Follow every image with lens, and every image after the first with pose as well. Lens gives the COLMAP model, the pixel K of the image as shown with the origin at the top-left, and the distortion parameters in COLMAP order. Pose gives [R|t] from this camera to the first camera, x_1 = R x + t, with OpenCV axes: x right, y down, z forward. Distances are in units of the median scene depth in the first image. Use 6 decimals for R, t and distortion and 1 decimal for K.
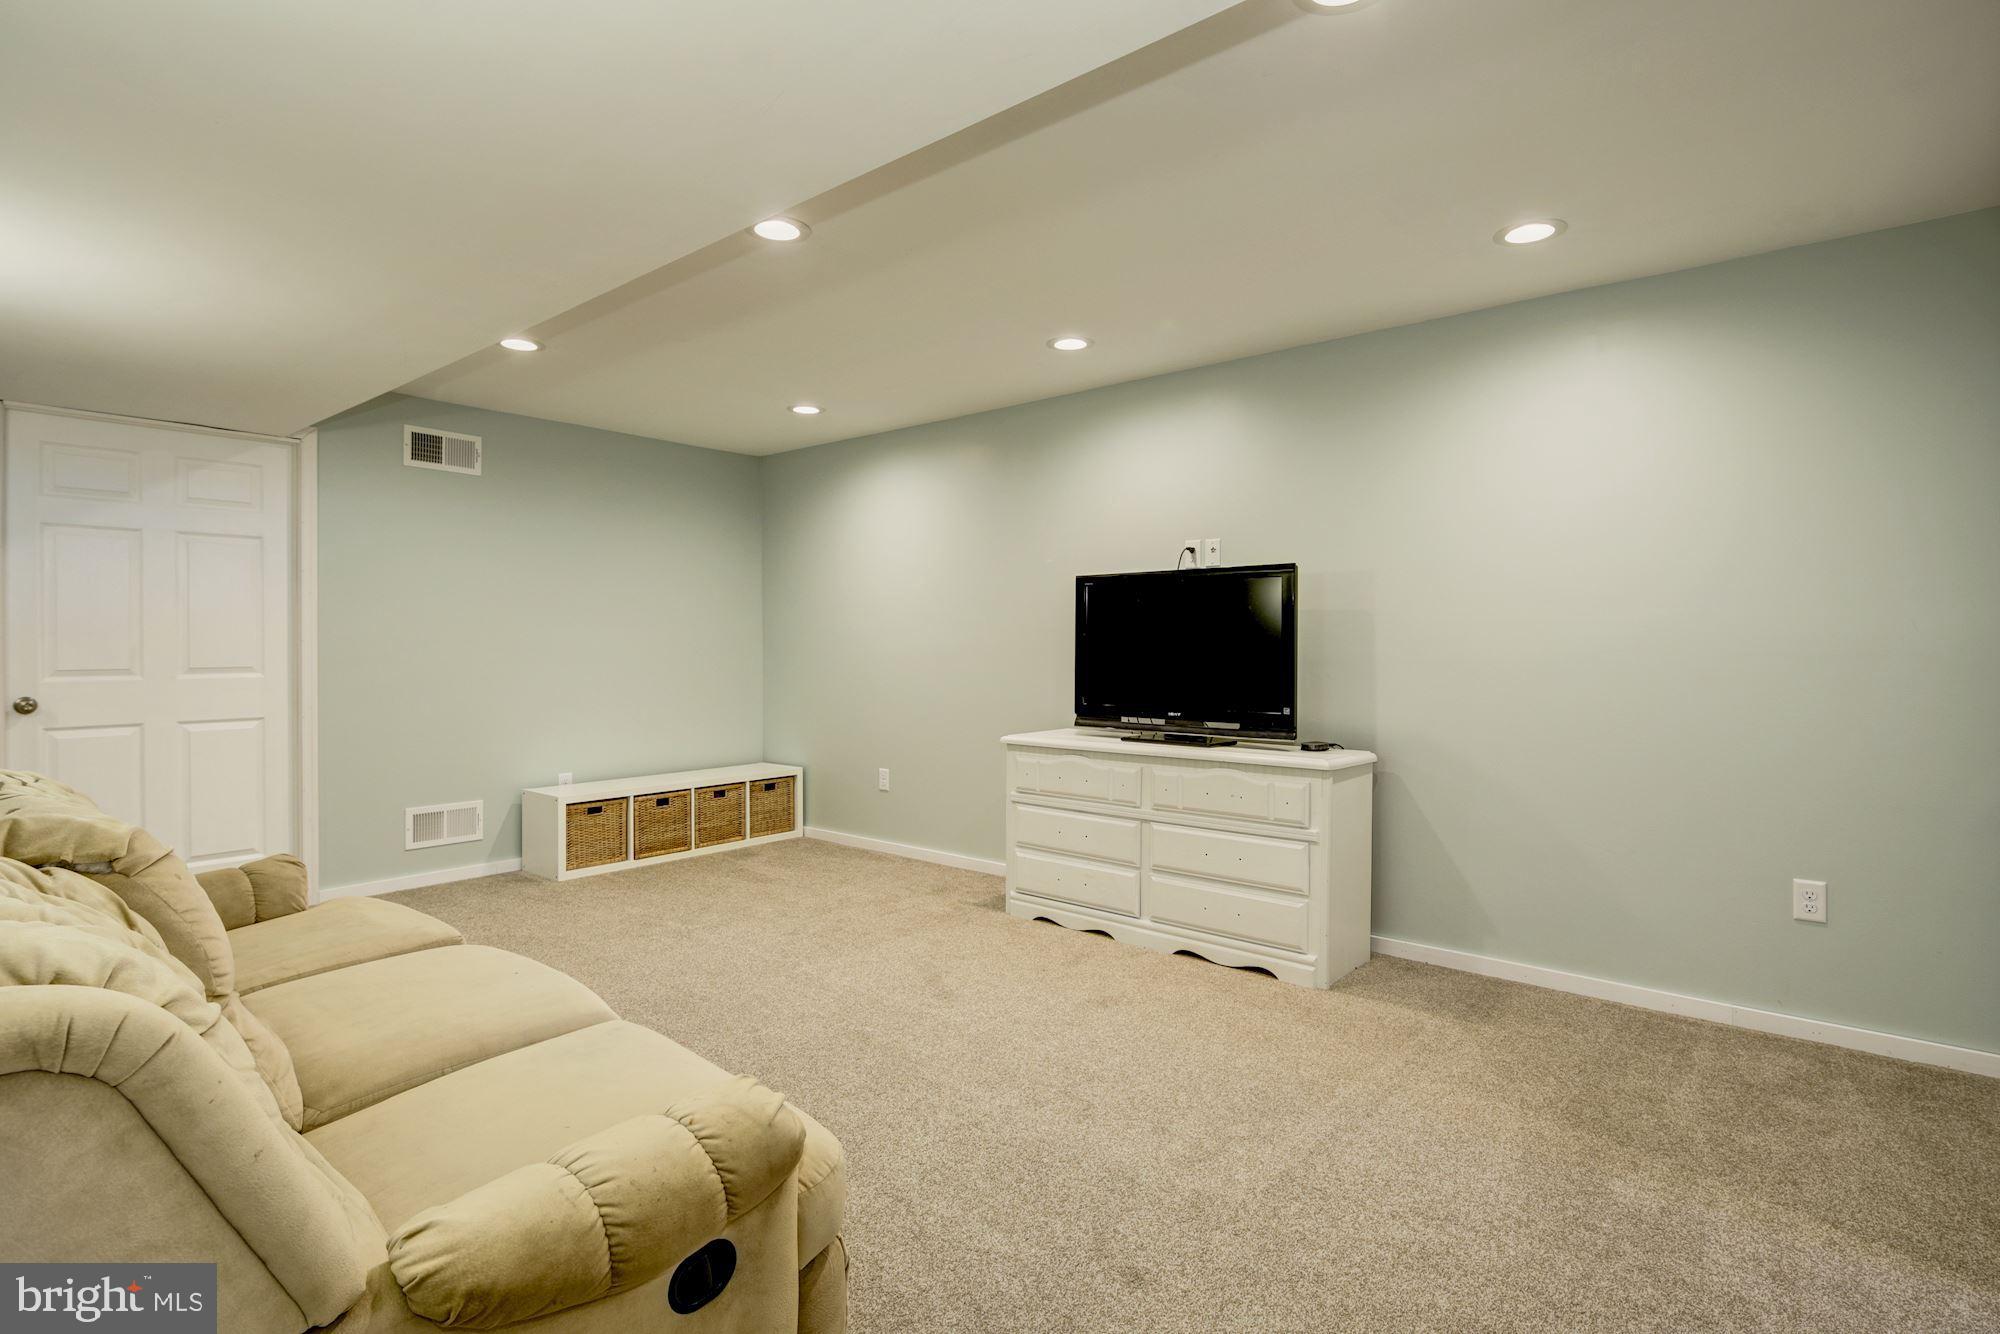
lens RADIAL K [[959.7, 0, 971.2], [0, 959.7, 657.2], [0, 0, 1]] dist [0.001446, -0.000321]
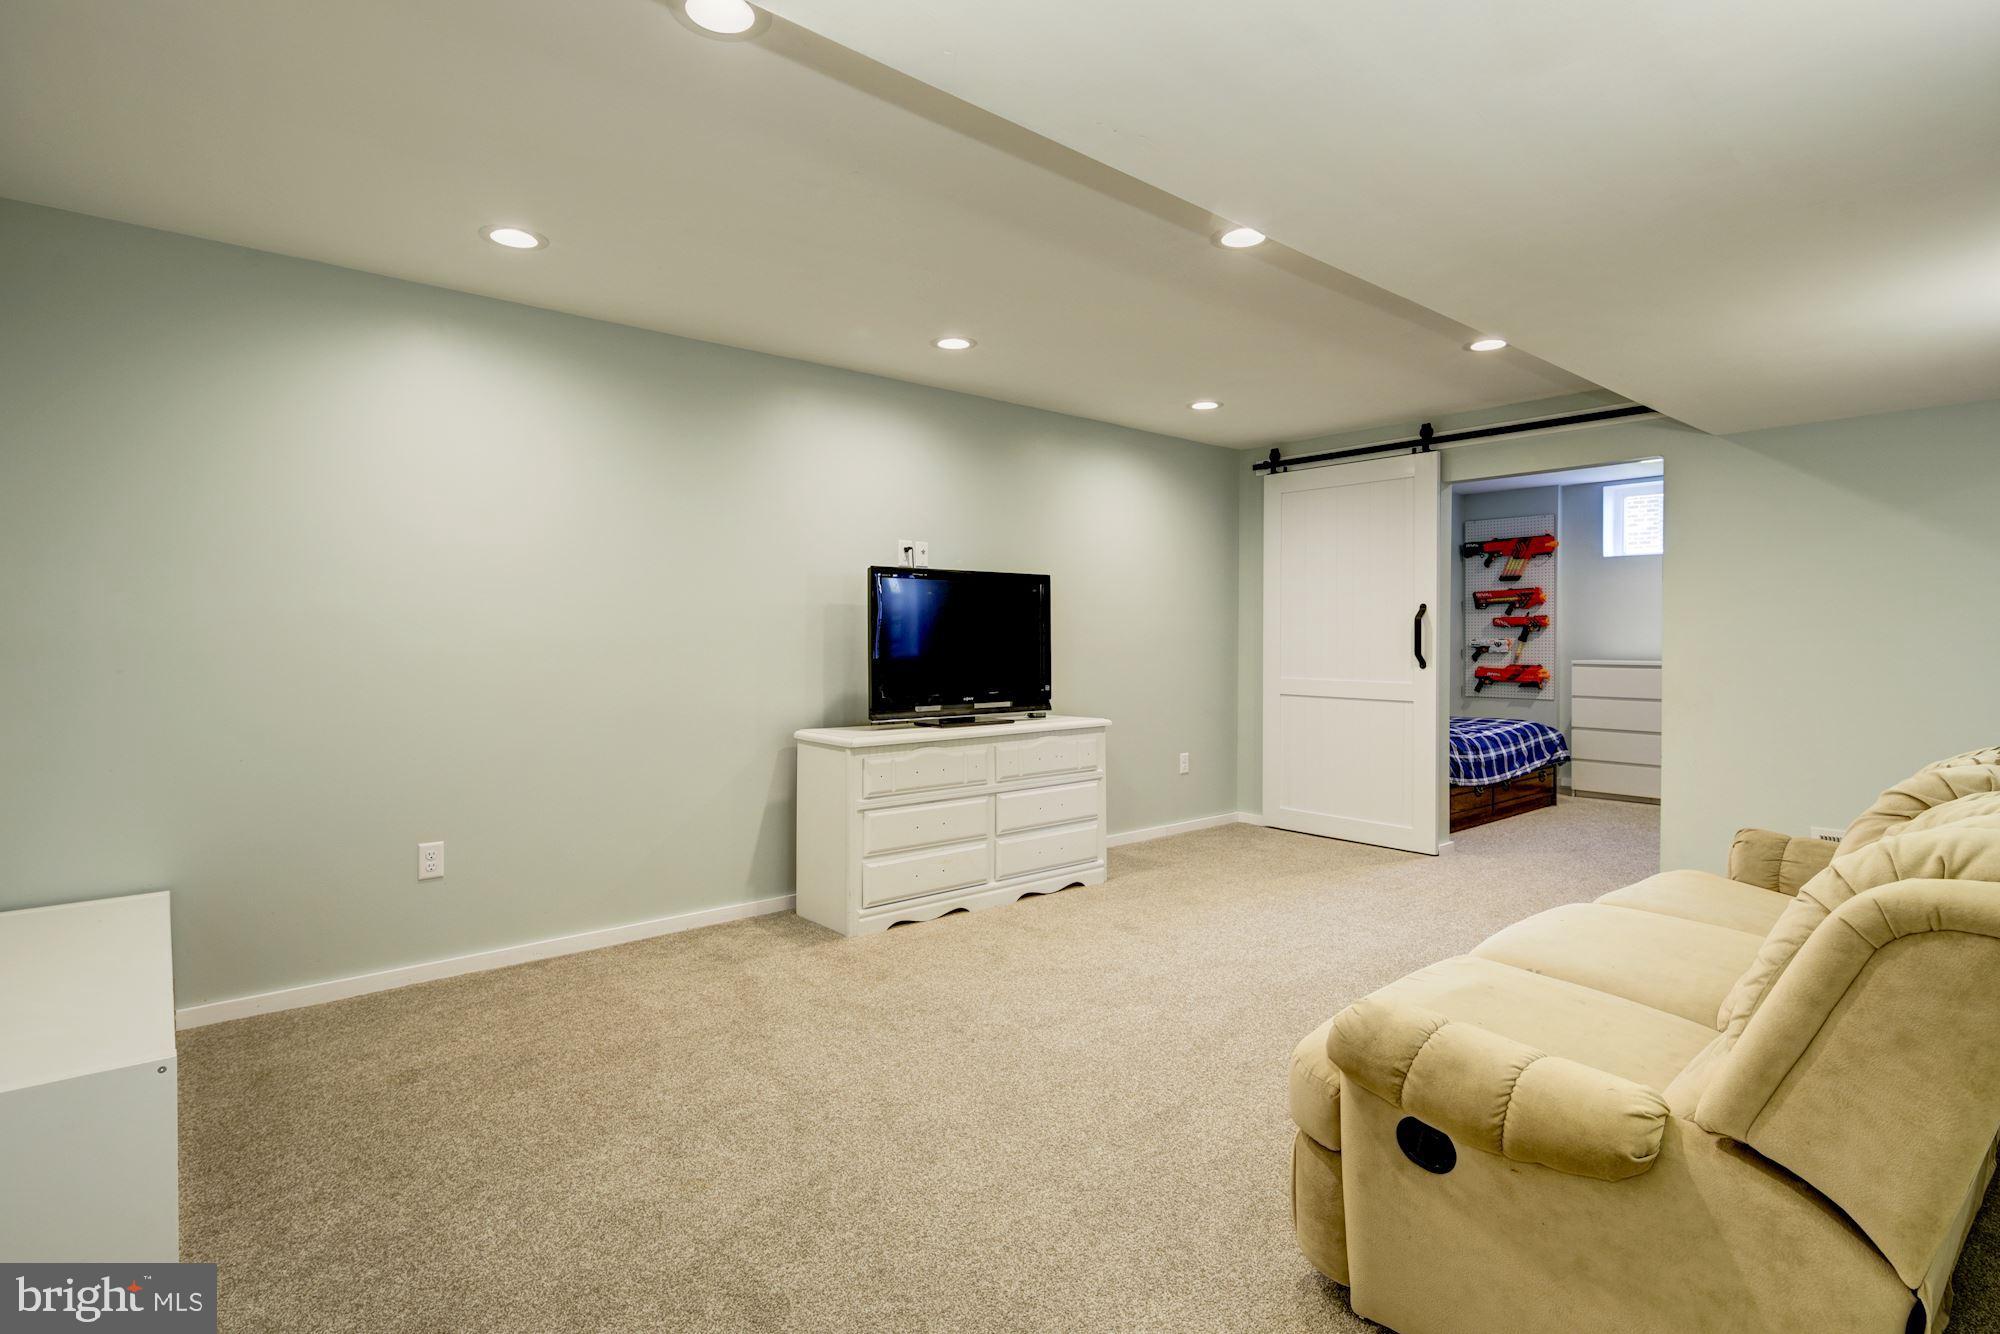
lens RADIAL K [[986.6, 0, 1004.7], [0, 986.6, 652.8], [0, 0, 1]] dist [0.000288, -0.001812]
pose [[0.154117, -0.016546, 0.987914, -0.936641], [0.011831, 0.999819, 0.014899, -0.011633], [-0.987982, 0.009392, 0.154285, 0.791937]]
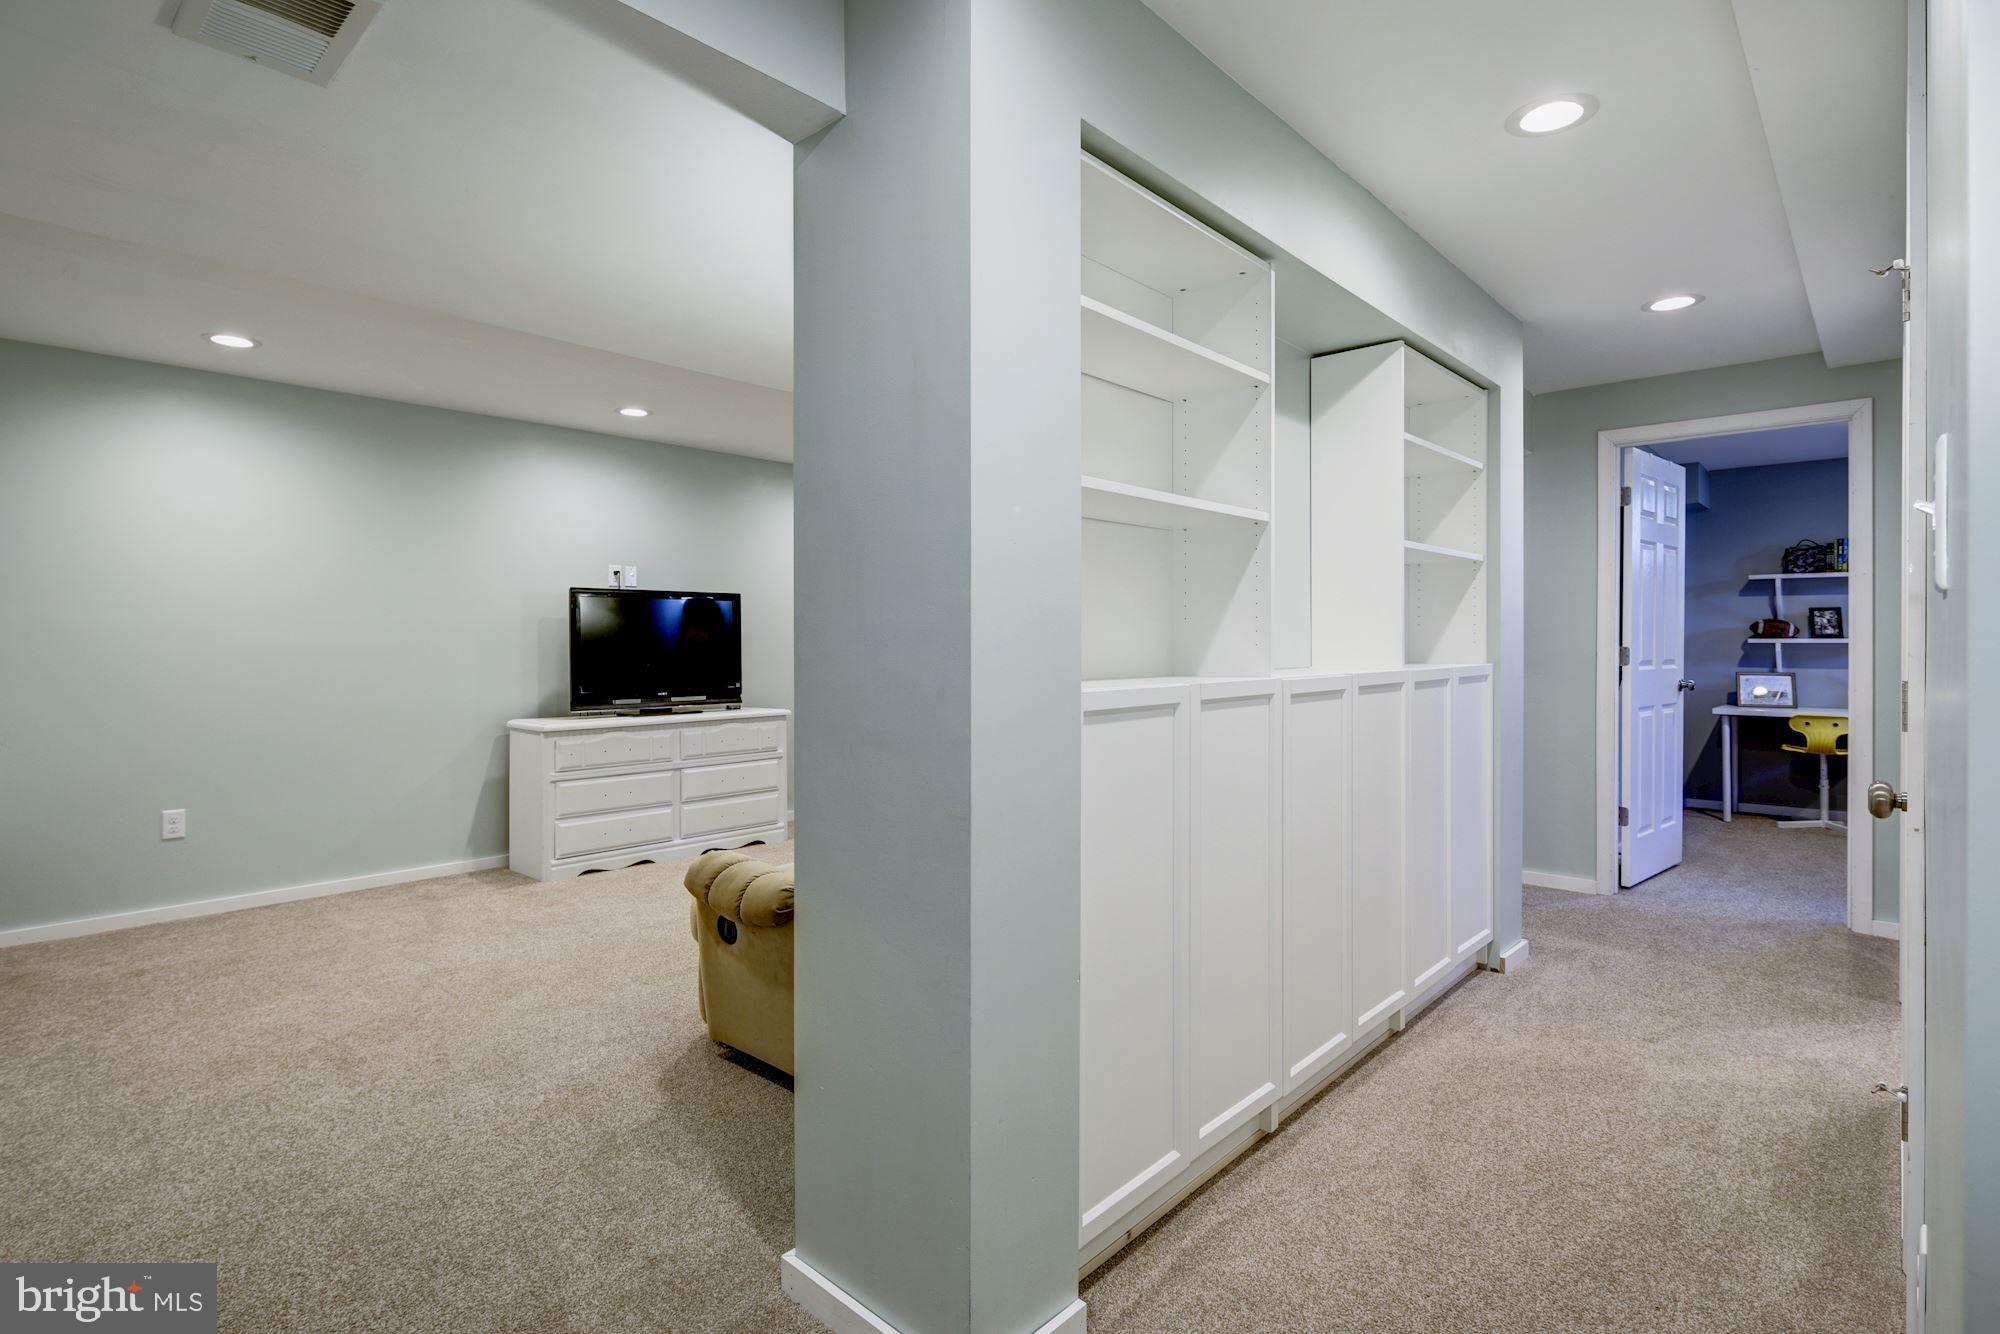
lens RADIAL K [[986.6, 0, 1004.7], [0, 986.6, 652.8], [0, 0, 1]] dist [0.000288, -0.001812]
pose [[0.039572, -0.009712, 0.999170, -1.217440], [0.017846, 0.999800, 0.009011, -0.004204], [-0.999057, 0.017475, 0.039737, 0.452591]]
